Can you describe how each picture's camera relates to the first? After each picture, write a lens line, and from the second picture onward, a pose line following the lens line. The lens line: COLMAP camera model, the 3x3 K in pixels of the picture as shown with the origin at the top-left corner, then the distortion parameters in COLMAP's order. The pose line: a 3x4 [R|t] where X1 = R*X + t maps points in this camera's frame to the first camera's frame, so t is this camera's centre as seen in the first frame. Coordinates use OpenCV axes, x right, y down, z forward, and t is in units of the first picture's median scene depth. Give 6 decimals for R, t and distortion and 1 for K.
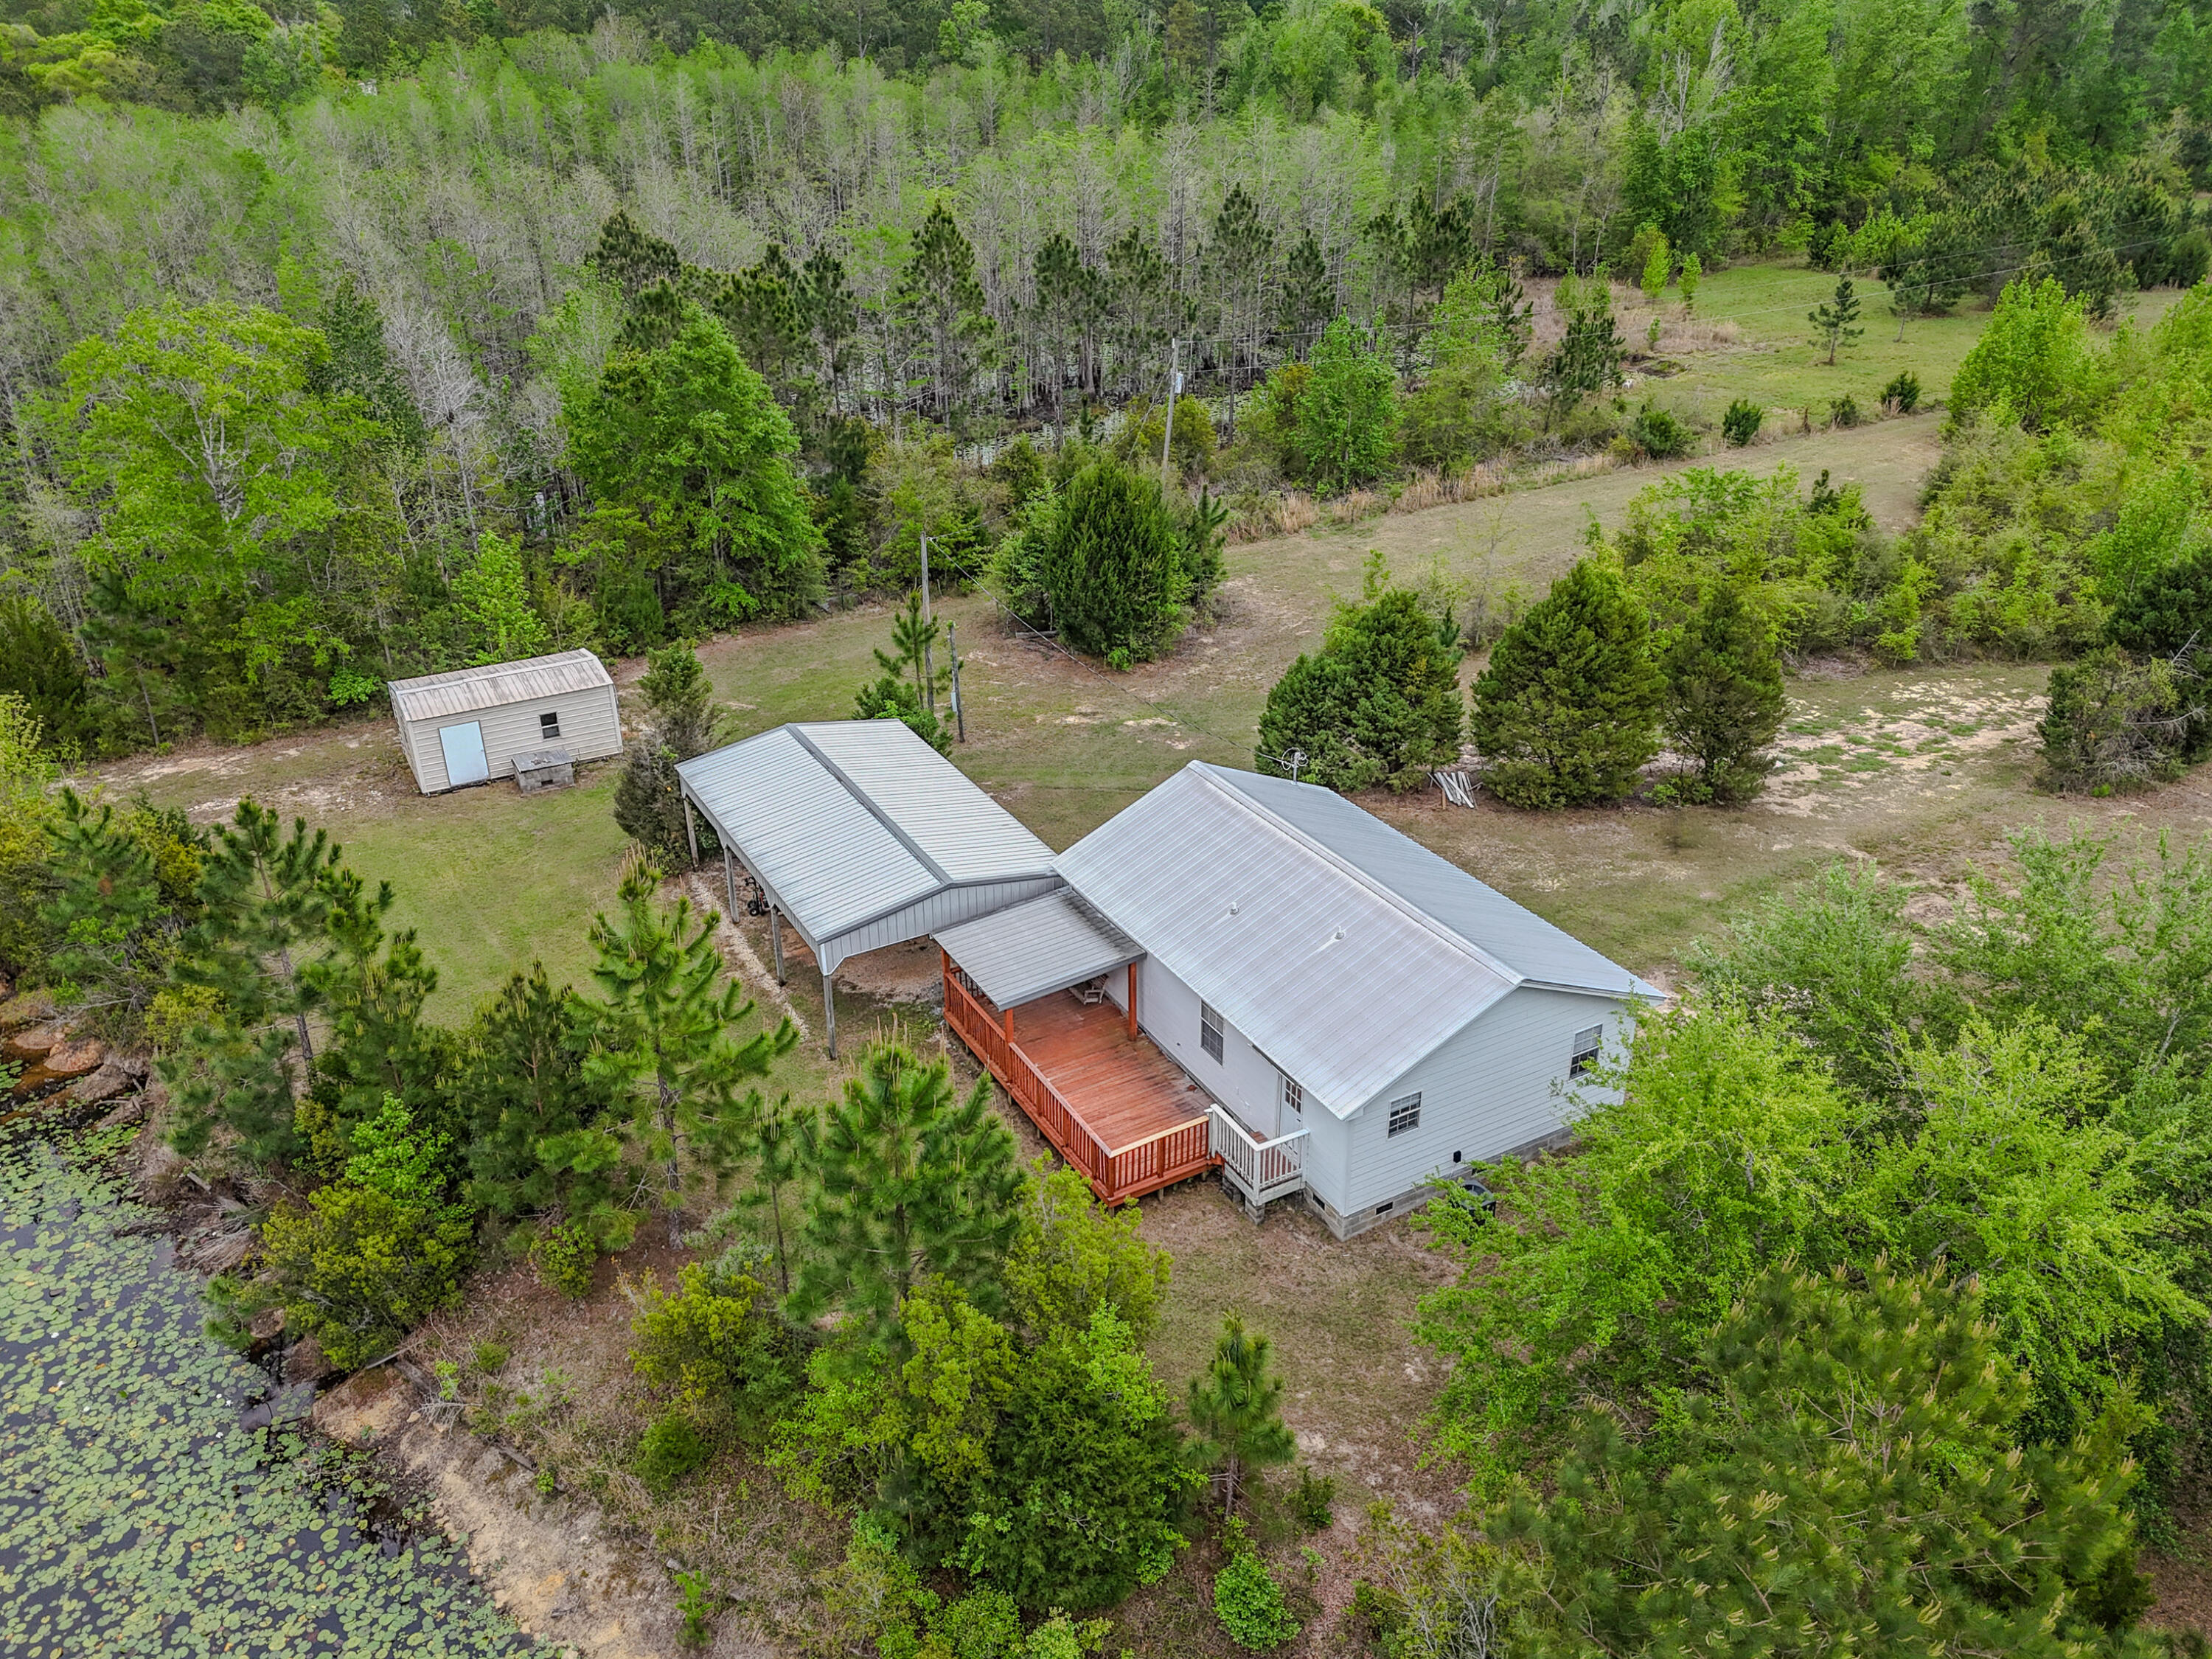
lens RADIAL K [[1628.6, 0, 1089.8], [0, 1628.6, 822.6], [0, 0, 1]] dist [0.087653, -0.084715]
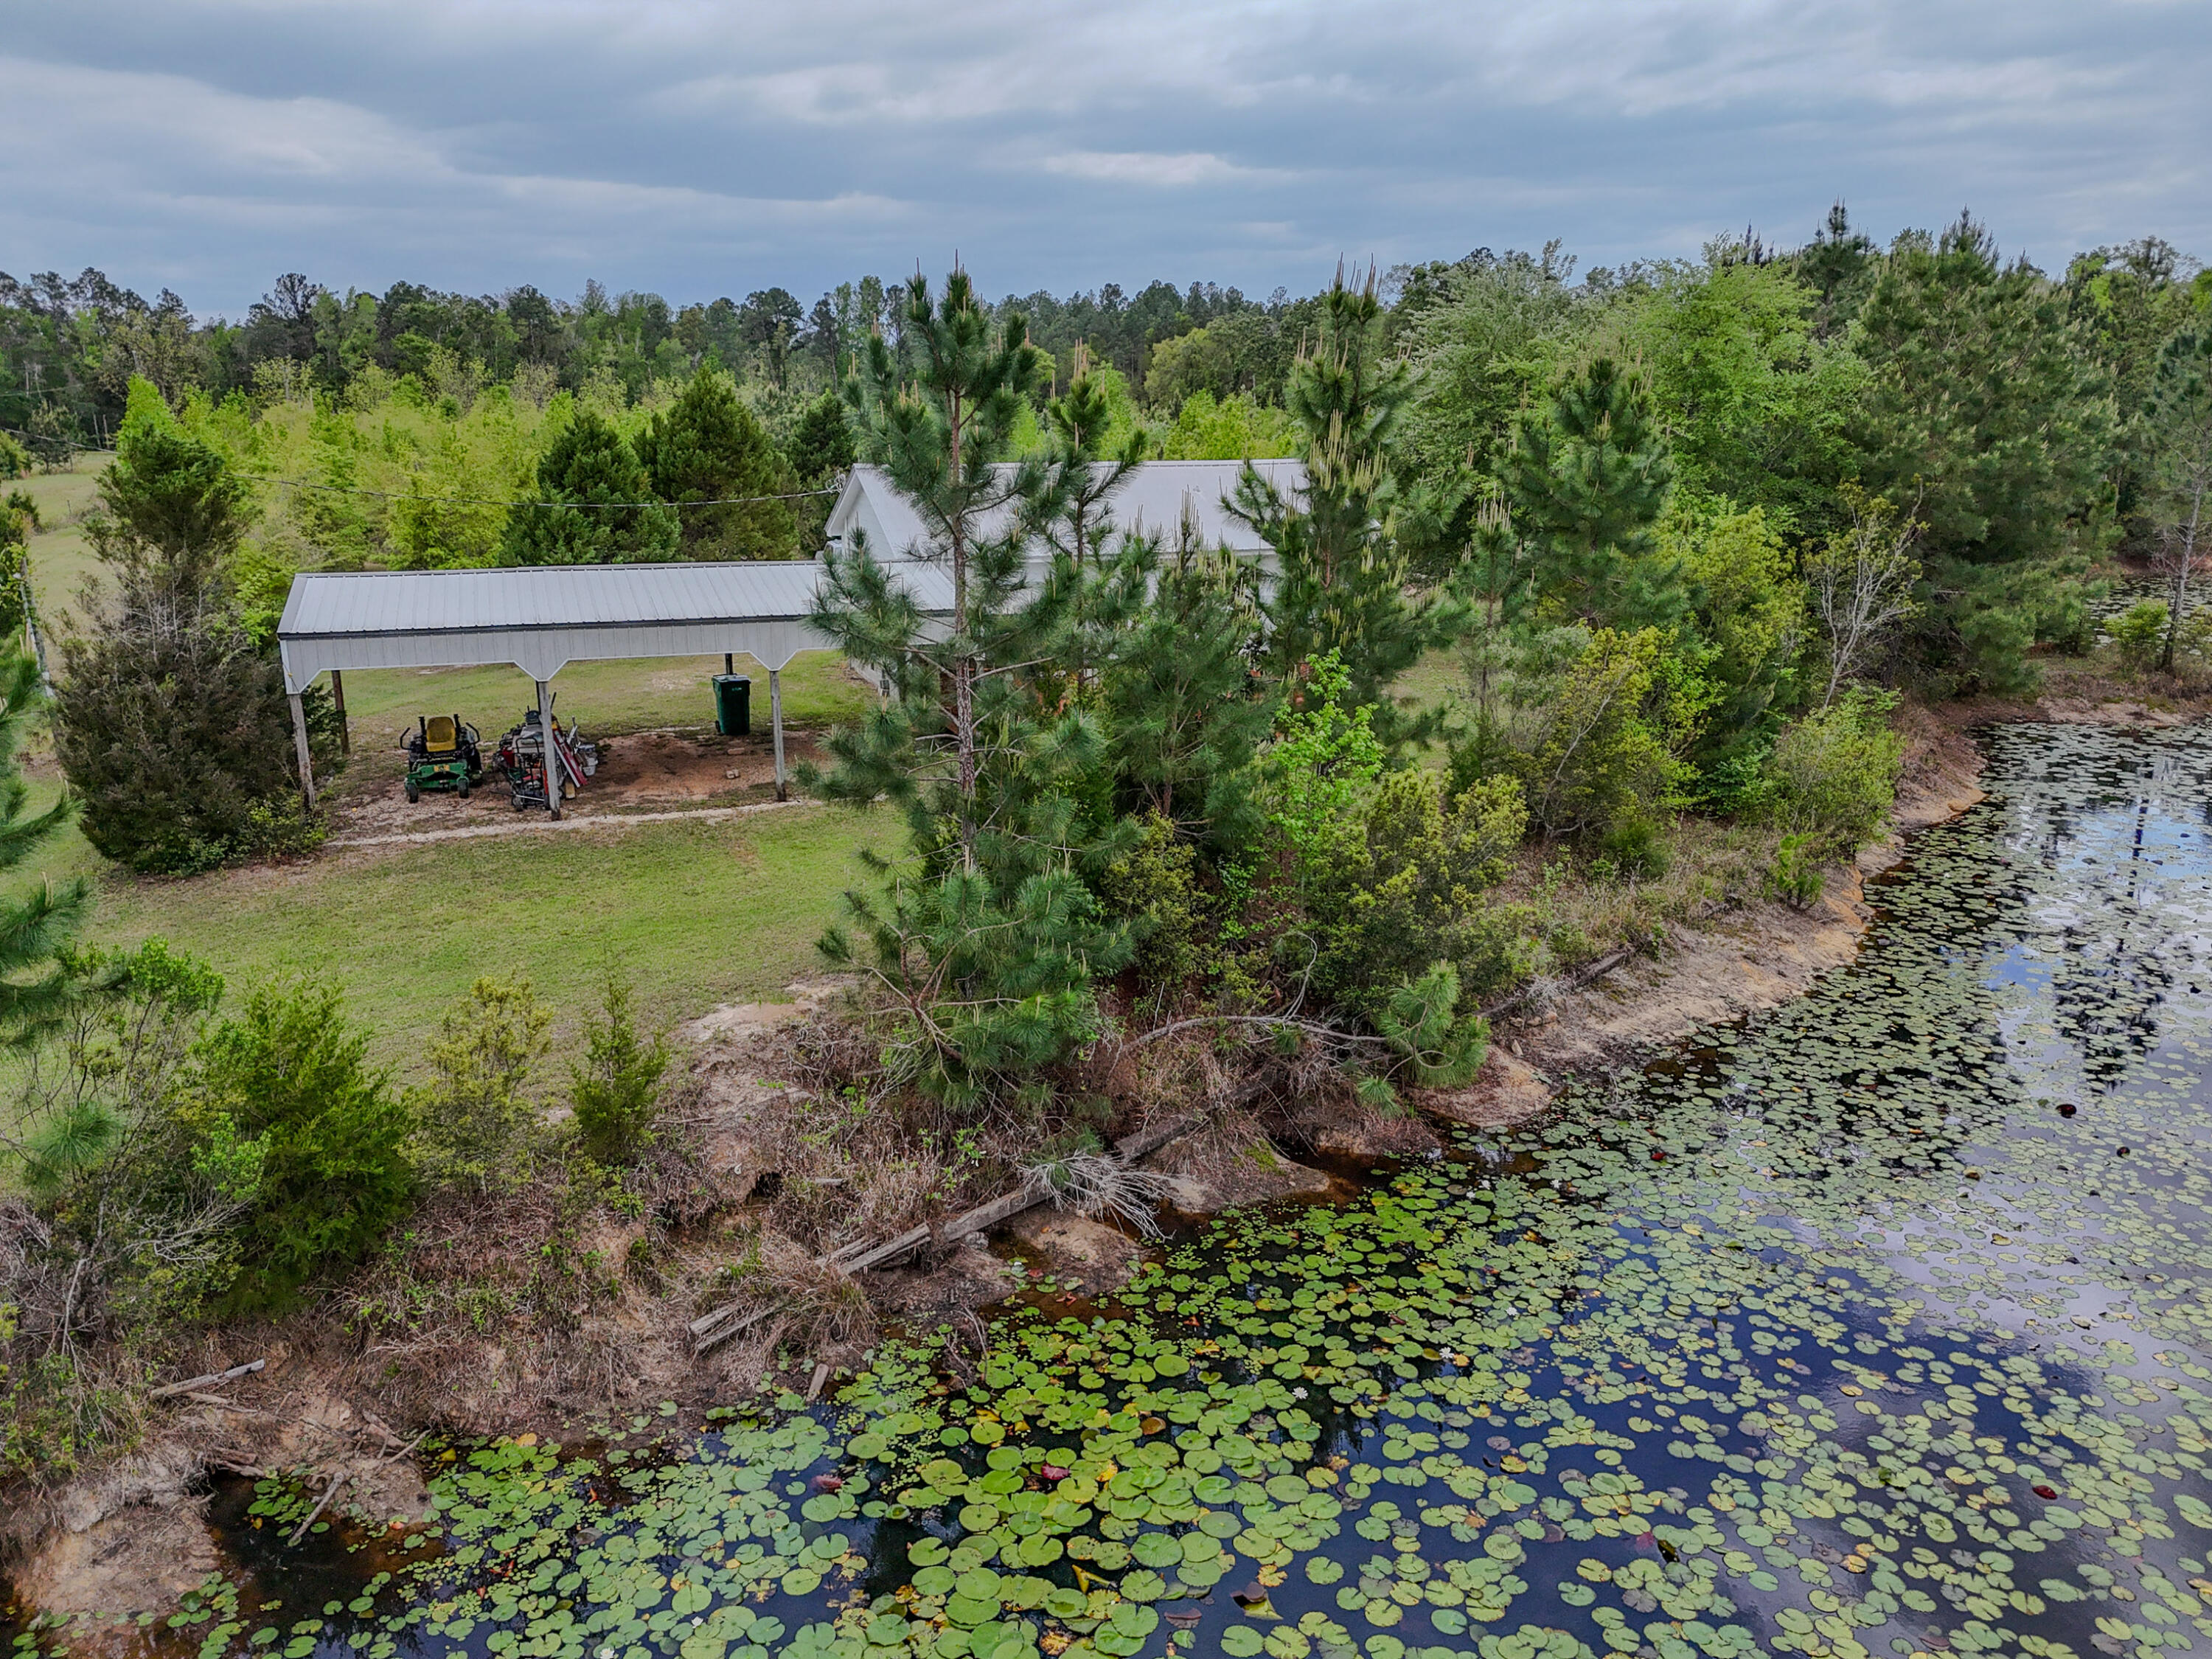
lens RADIAL K [[1643.2, 0, 1106.0], [0, 1643.2, 829.5], [0, 0, 1]] dist [0.052588, 0.001332]
pose [[0.156741, -0.229198, 0.960677, -1.210446], [0.440692, 0.886728, 0.139653, 0.105754], [-0.883868, 0.401474, 0.239993, 1.043334]]
